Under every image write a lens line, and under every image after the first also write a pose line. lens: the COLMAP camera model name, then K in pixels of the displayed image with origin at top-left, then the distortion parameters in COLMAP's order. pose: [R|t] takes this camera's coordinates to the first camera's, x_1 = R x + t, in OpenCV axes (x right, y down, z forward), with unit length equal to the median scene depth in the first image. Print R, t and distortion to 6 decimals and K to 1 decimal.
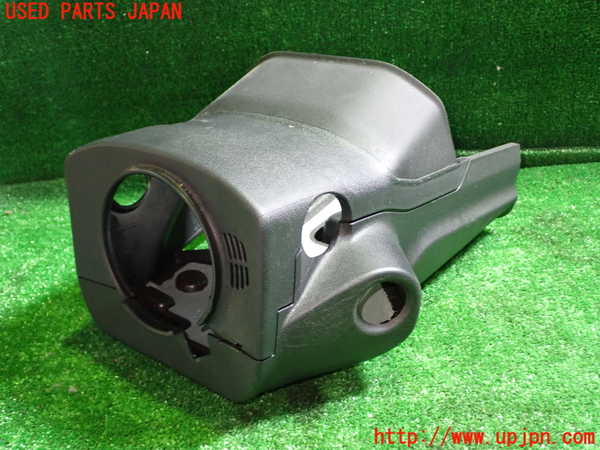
lens RADIAL K [[657.4, 0, 300.0], [0, 657.4, 222.1], [0, 0, 1]] dist [0.022622, 0.000000]
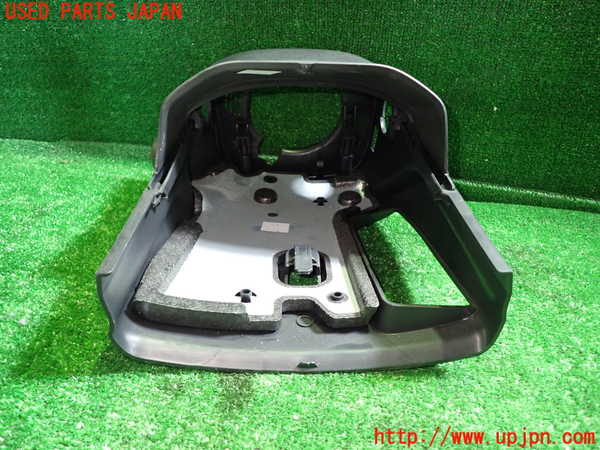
lens RADIAL K [[440.8, 0, 299.9], [0, 440.8, 224.5], [0, 0, 1]] dist [0.011302, -0.008500]
pose [[0.980095, 0.188154, -0.063339, 0.065572], [-0.188310, 0.982103, 0.003553, 0.016801], [0.062874, 0.008446, 0.997986, 0.249233]]
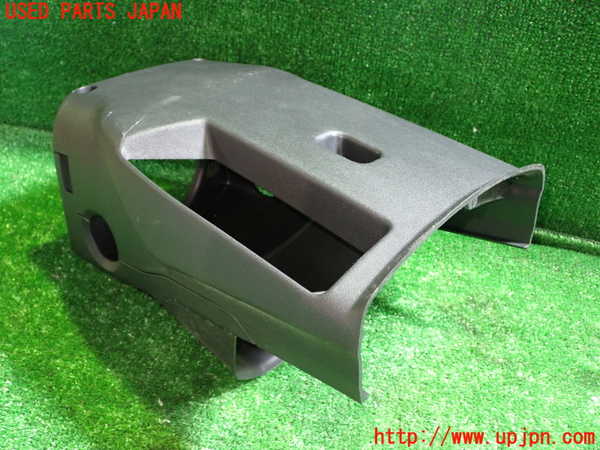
lens RADIAL K [[657.4, 0, 297.7], [0, 657.4, 223.3], [0, 0, 1]] dist [0.022622, 0.000000]
pose [[0.972984, 0.229554, 0.024627, 0.063907], [-0.230869, 0.967893, 0.099411, -0.143598], [-0.001016, -0.102411, 0.994742, 0.052098]]
